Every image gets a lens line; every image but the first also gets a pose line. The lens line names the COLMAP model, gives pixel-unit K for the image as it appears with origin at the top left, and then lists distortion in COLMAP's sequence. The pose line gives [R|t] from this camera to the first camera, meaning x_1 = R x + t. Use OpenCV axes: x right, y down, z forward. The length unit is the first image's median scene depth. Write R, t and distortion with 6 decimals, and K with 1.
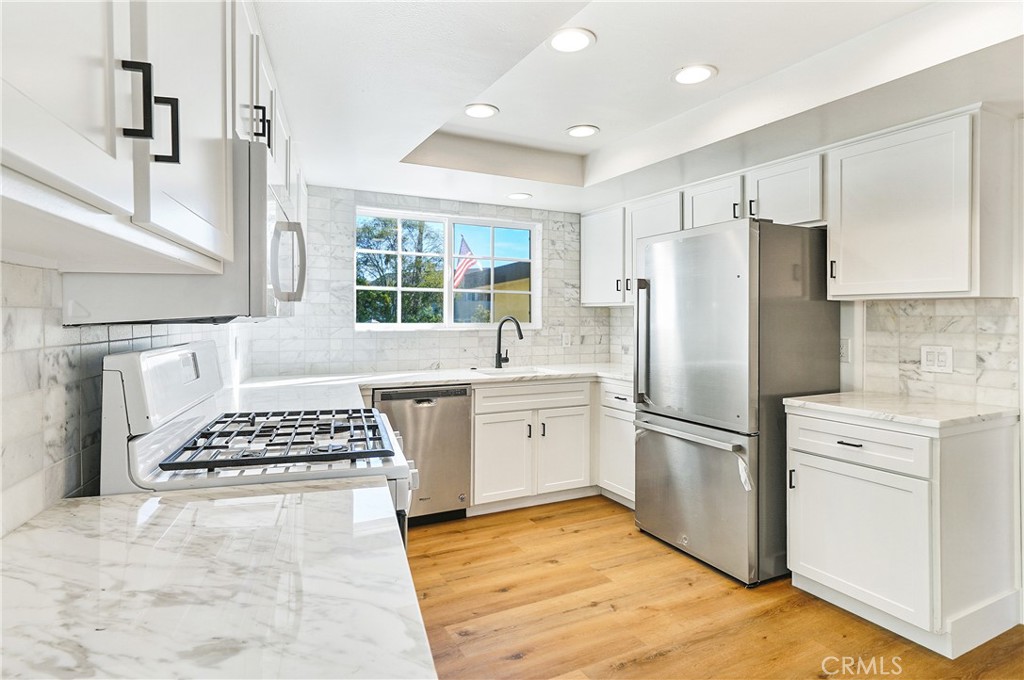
lens RADIAL K [[552.0, 0, 516.3], [0, 552.0, 306.6], [0, 0, 1]] dist [0.012340, 0.004449]
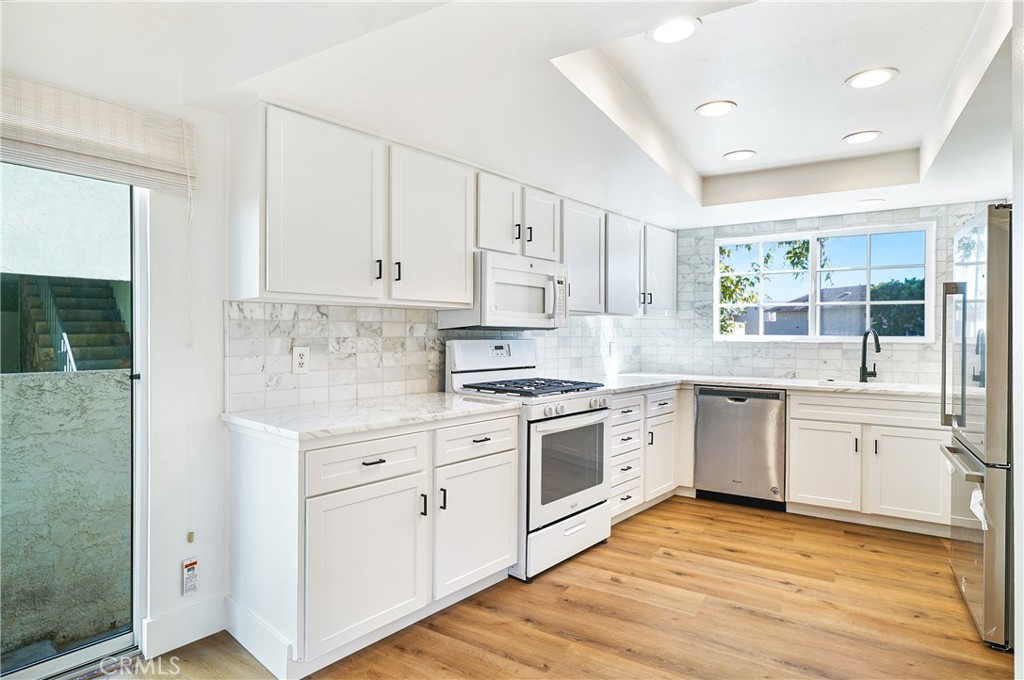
lens RADIAL K [[552.0, 0, 499.4], [0, 552.0, 317.5], [0, 0, 1]] dist [0.012340, 0.004449]
pose [[0.516021, -0.025733, -0.856189, 0.615502], [0.014181, 0.999668, -0.021499, 0.013596], [0.856458, -0.001048, 0.516215, -0.054848]]
